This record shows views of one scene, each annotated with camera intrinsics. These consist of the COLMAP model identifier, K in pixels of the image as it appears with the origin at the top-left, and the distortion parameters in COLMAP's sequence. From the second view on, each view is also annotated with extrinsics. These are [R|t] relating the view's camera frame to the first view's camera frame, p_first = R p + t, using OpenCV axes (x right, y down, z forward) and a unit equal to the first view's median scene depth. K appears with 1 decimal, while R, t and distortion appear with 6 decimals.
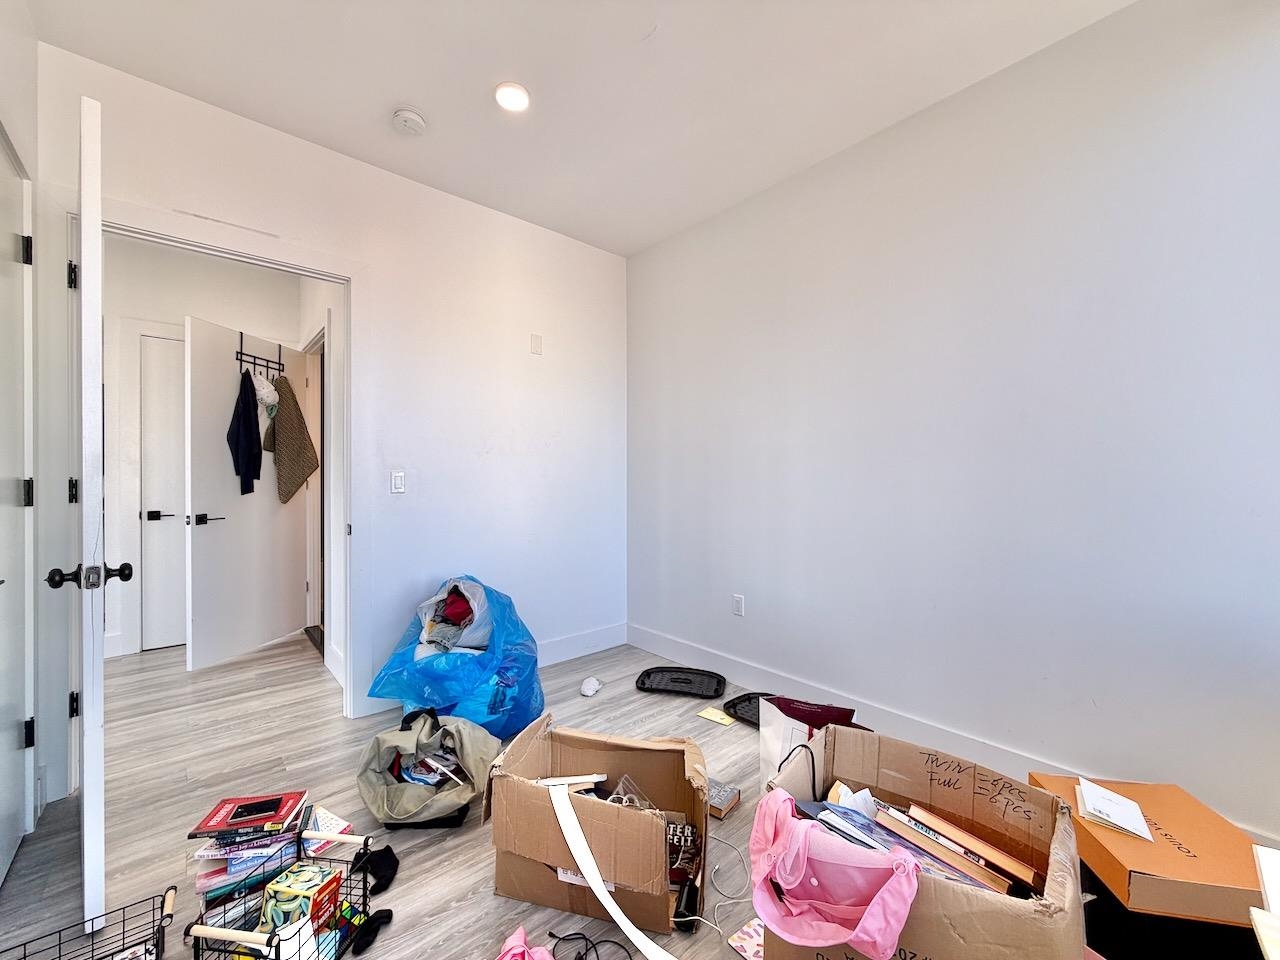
lens RADIAL K [[519.8, 0, 630.9], [0, 519.8, 474.7], [0, 0, 1]] dist [0.001121, -0.000080]
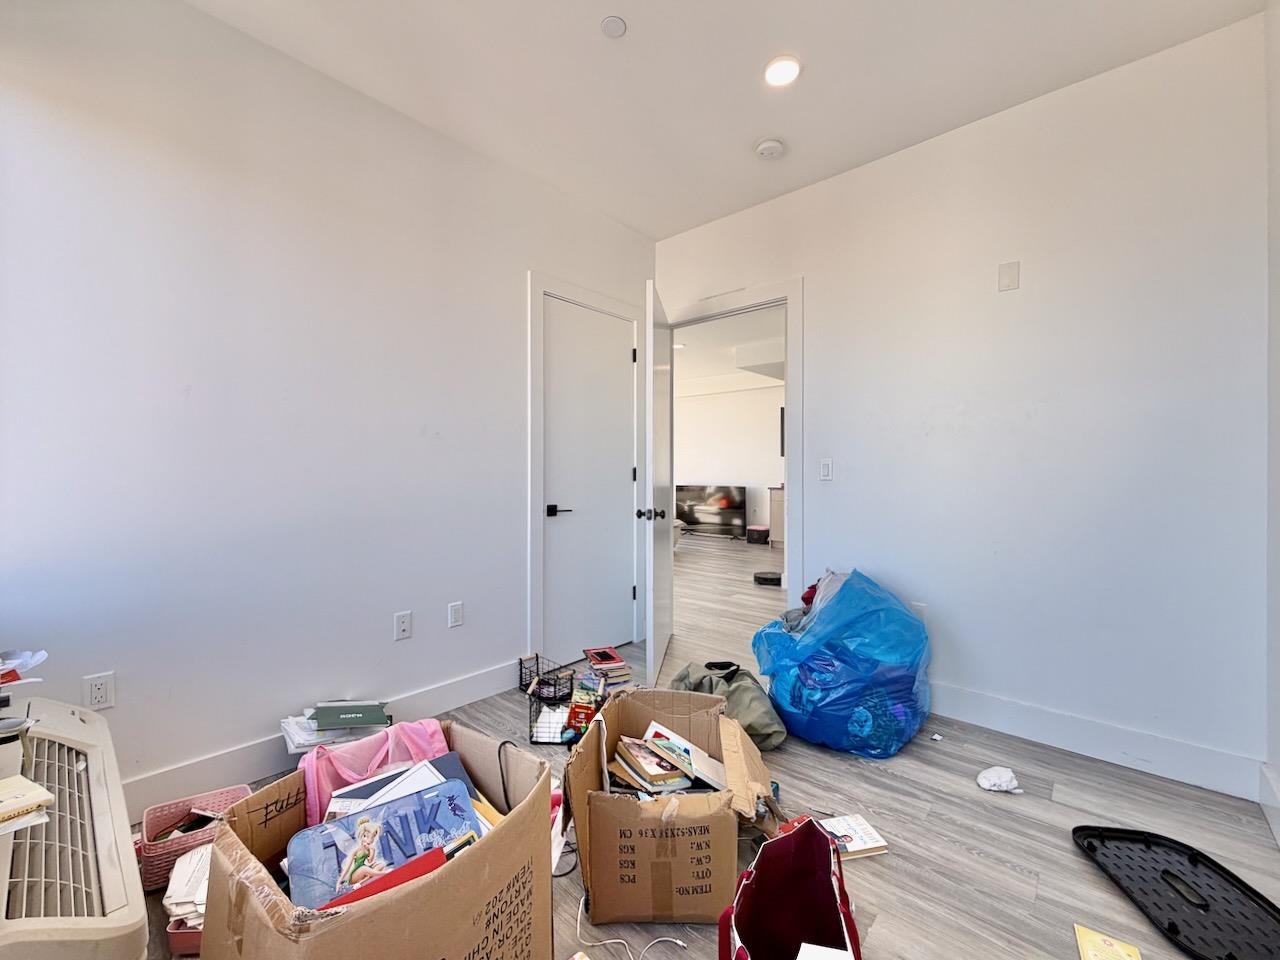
lens RADIAL K [[526.0, 0, 644.2], [0, 526.0, 463.2], [0, 0, 1]] dist [-0.001824, -0.000080]
pose [[0.163566, -0.005167, -0.986519, 0.572263], [-0.016382, 0.999834, -0.007952, 0.021321], [0.986396, 0.017462, 0.163454, 0.495220]]
